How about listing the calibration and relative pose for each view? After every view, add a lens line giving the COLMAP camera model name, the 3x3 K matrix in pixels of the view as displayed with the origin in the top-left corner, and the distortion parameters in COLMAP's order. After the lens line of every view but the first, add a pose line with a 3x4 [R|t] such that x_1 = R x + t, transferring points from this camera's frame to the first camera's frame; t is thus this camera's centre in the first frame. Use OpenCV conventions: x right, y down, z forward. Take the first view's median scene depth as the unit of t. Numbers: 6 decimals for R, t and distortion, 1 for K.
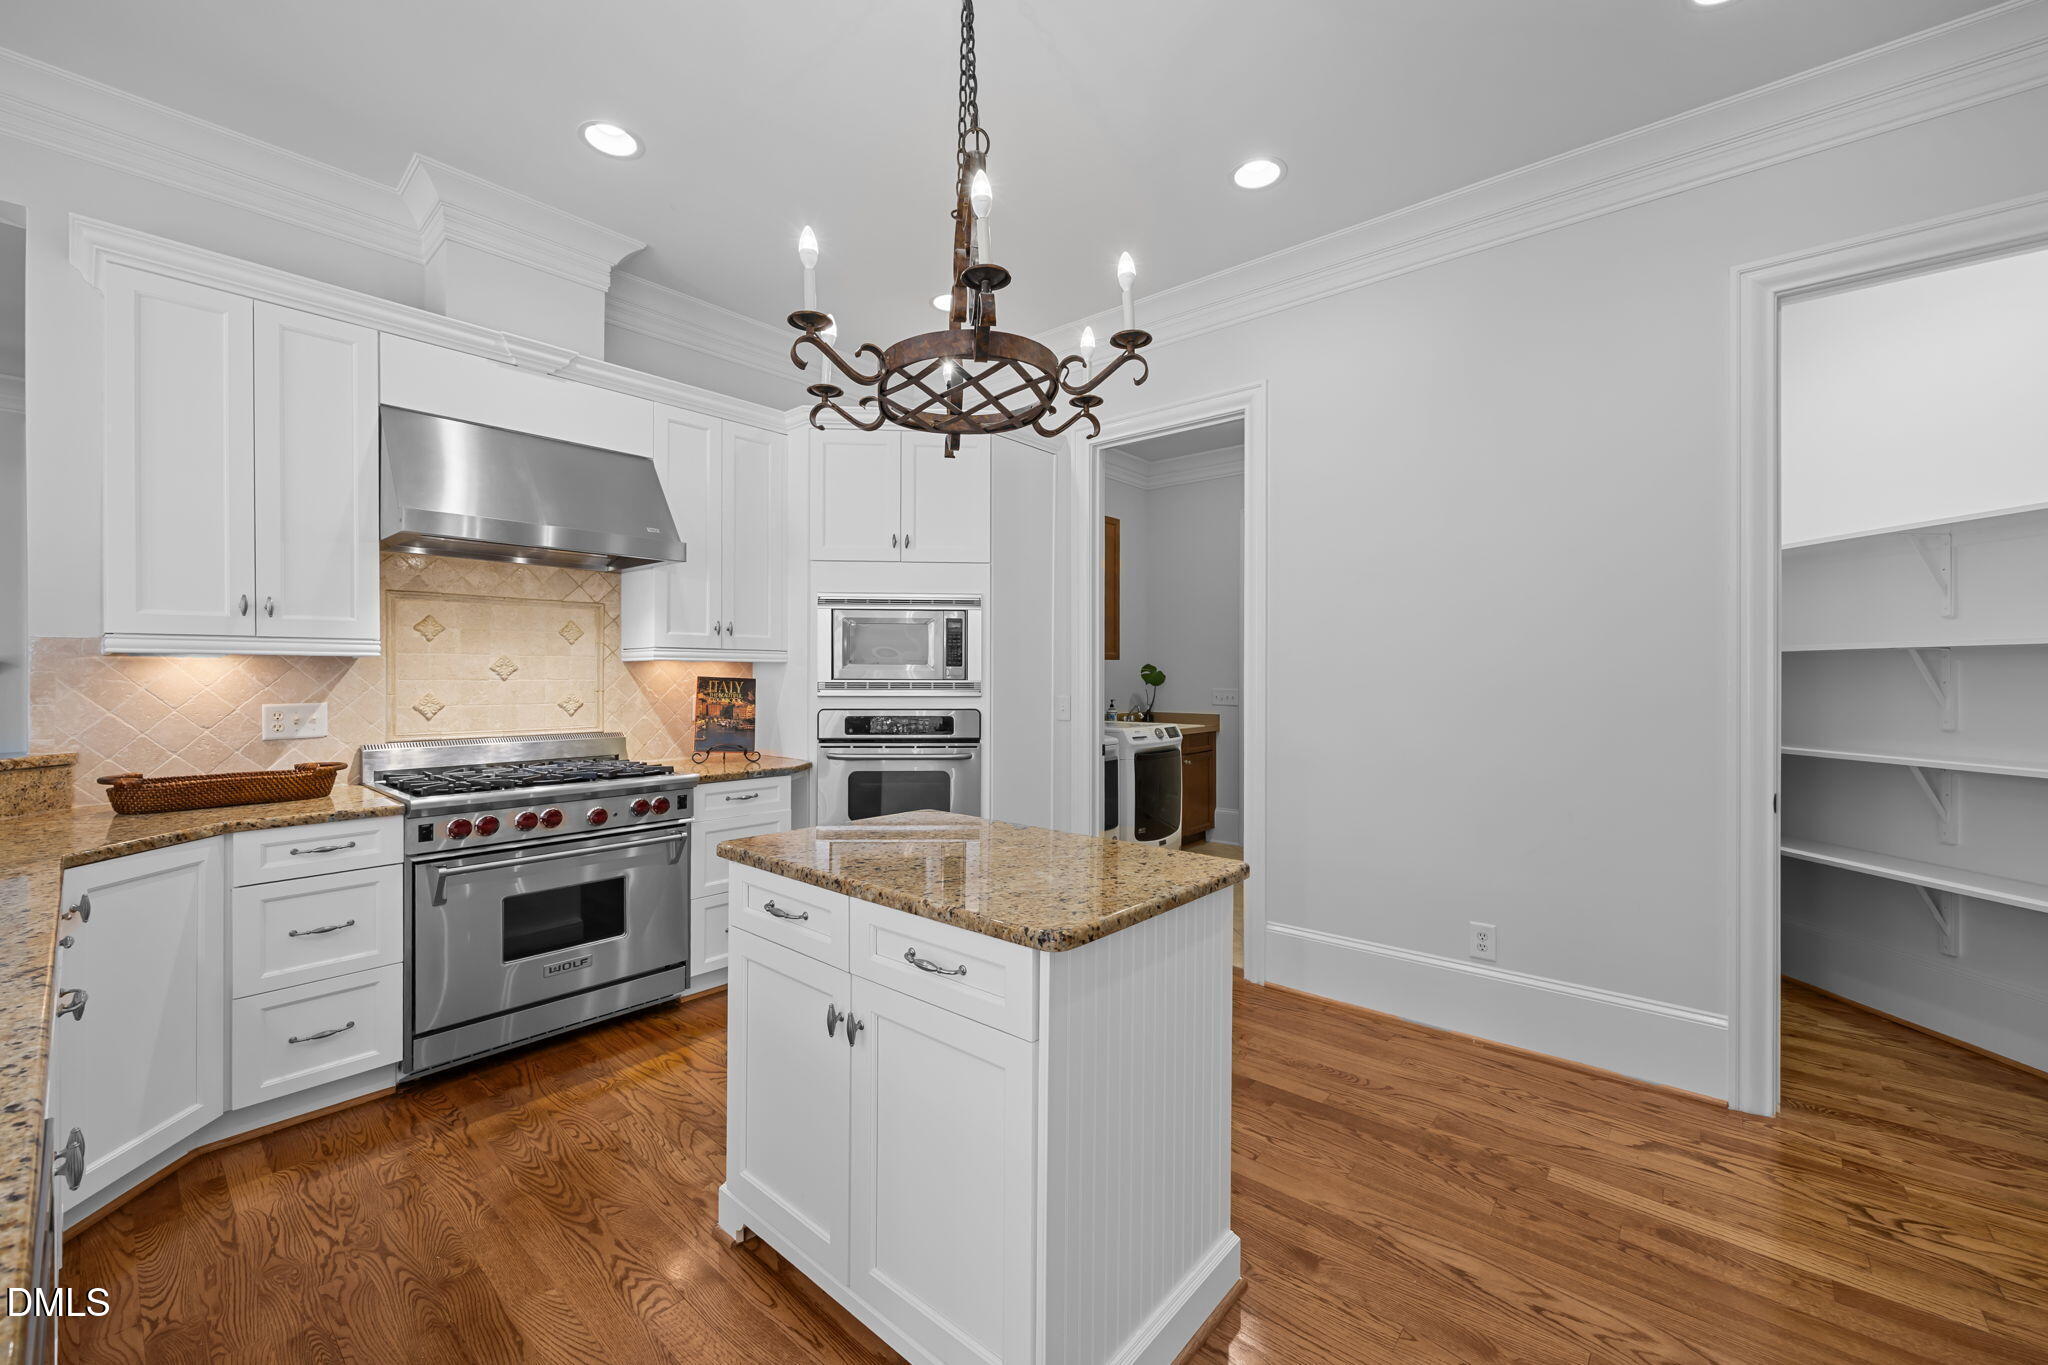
lens RADIAL K [[817.9, 0, 1027.2], [0, 817.9, 669.6], [0, 0, 1]] dist [0.000968, -0.000140]
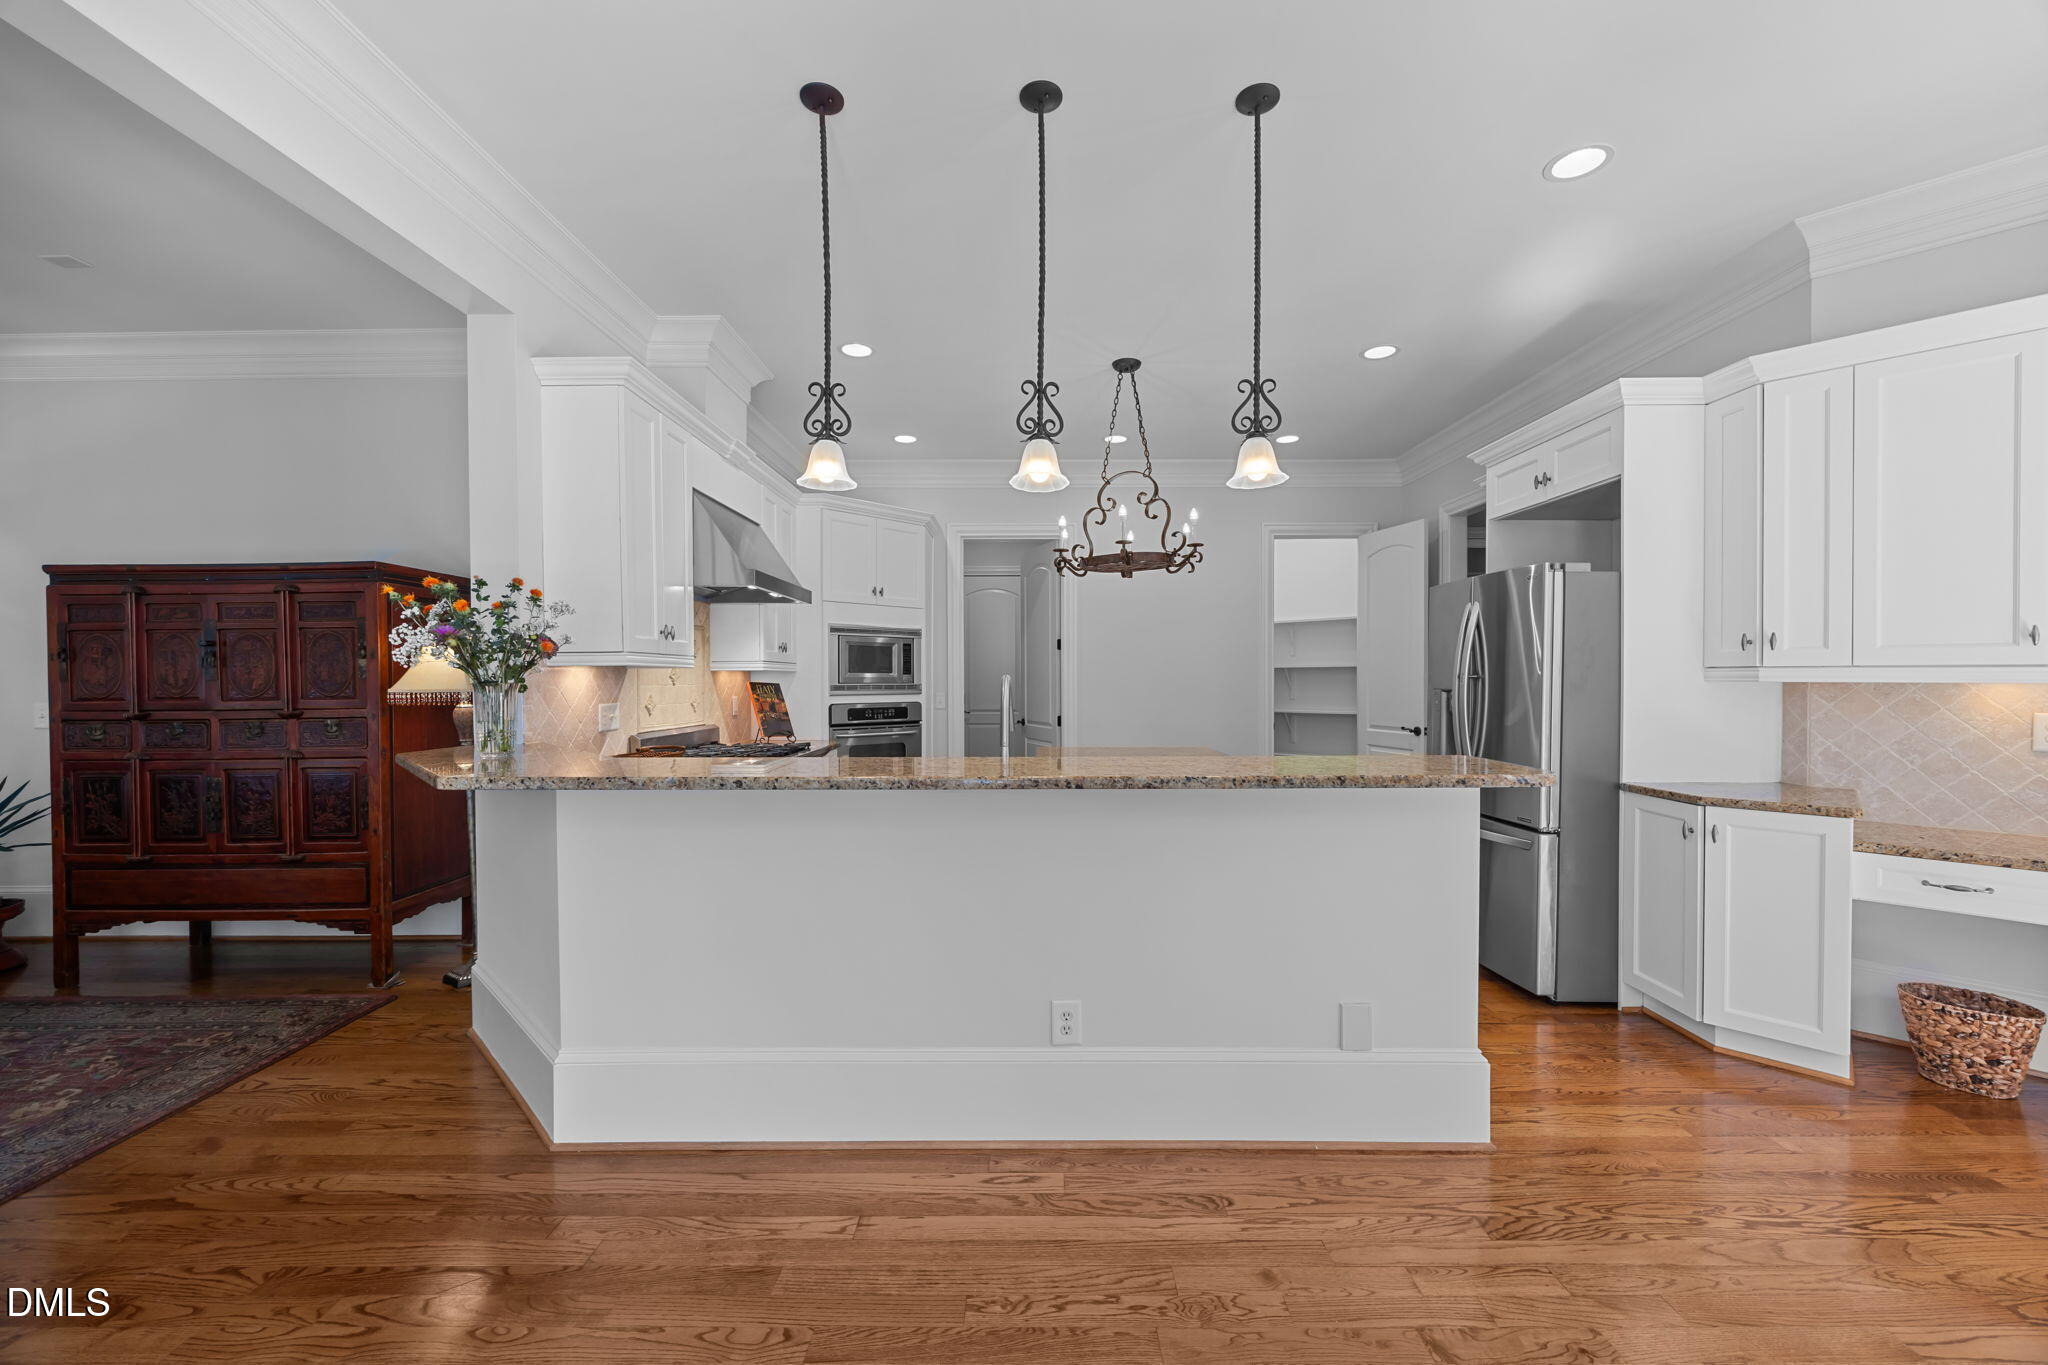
lens RADIAL K [[817.9, 0, 1027.2], [0, 817.9, 669.6], [0, 0, 1]] dist [0.000968, -0.000140]
pose [[0.764826, 0.000253, 0.644237, -0.919089], [0.006938, 0.999939, -0.008629, 0.002407], [-0.644200, 0.011070, 0.764777, -0.330201]]
